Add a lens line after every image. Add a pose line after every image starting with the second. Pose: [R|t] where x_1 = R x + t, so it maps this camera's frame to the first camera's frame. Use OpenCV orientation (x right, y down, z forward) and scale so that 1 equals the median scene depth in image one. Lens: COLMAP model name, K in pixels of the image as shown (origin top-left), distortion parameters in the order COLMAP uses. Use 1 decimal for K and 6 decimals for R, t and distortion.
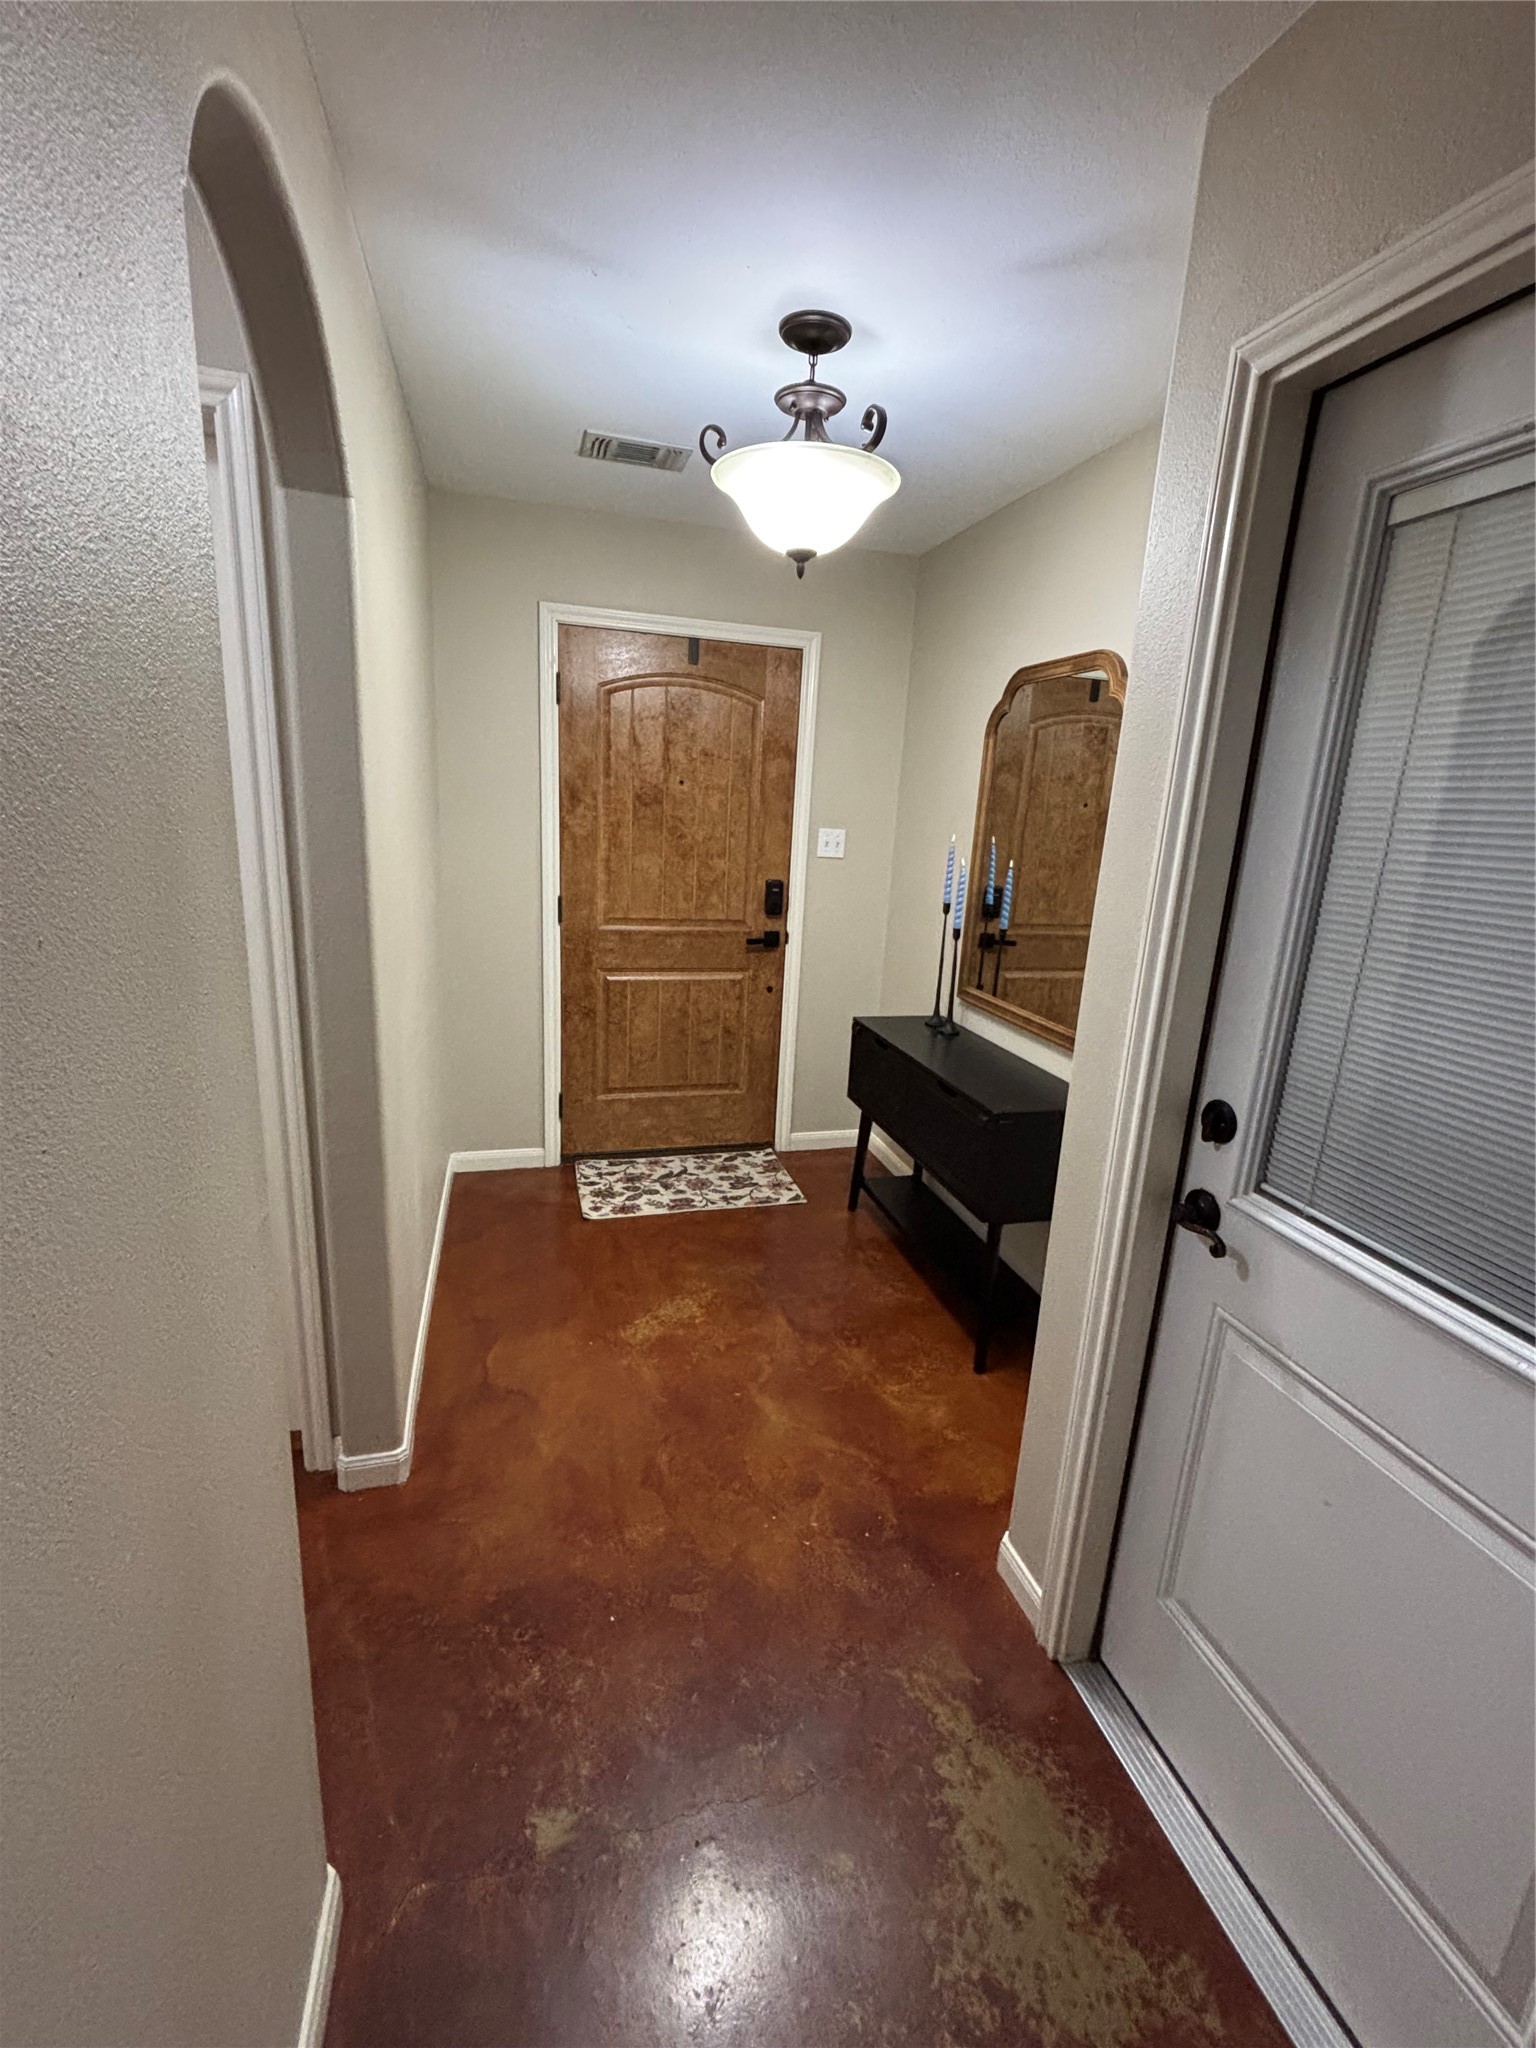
lens RADIAL K [[897.2, 0, 777.8], [0, 897.2, 1026.2], [0, 0, 1]] dist [-0.009691, 0.000127]
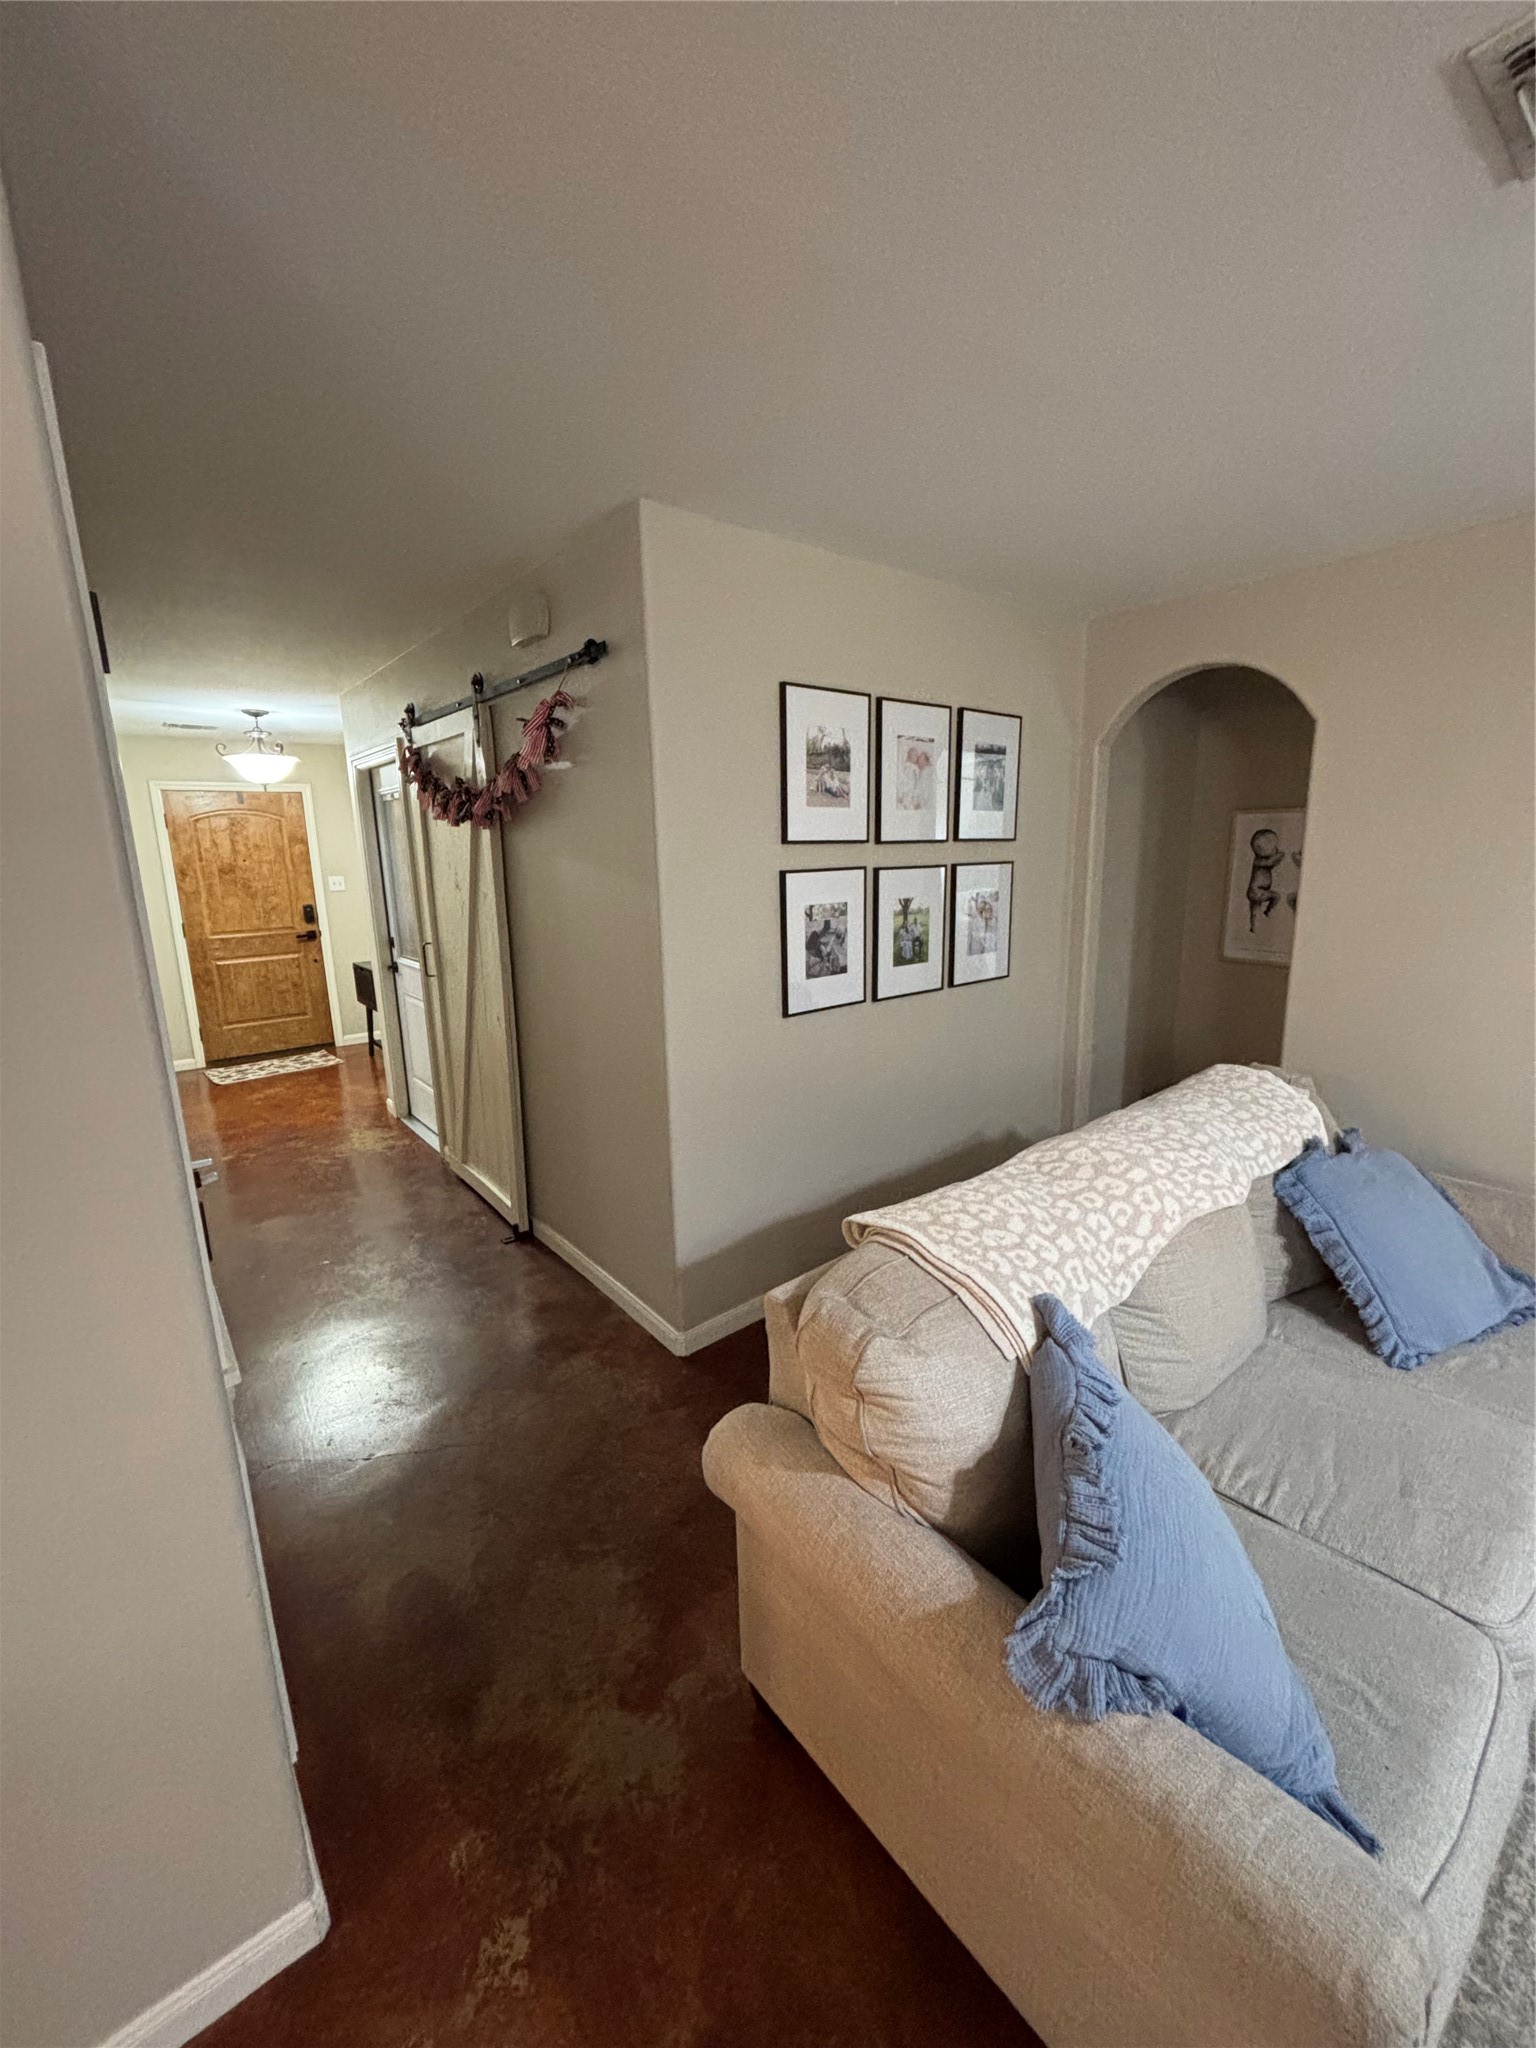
lens RADIAL K [[823.0, 0, 758.7], [0, 823.0, 1010.8], [0, 0, 1]] dist [-0.009698, 0.000409]
pose [[0.918784, -0.153003, 0.363905, 0.222260], [0.167132, 0.985906, -0.007452, 0.254666], [-0.357636, 0.067667, 0.931406, -1.055214]]
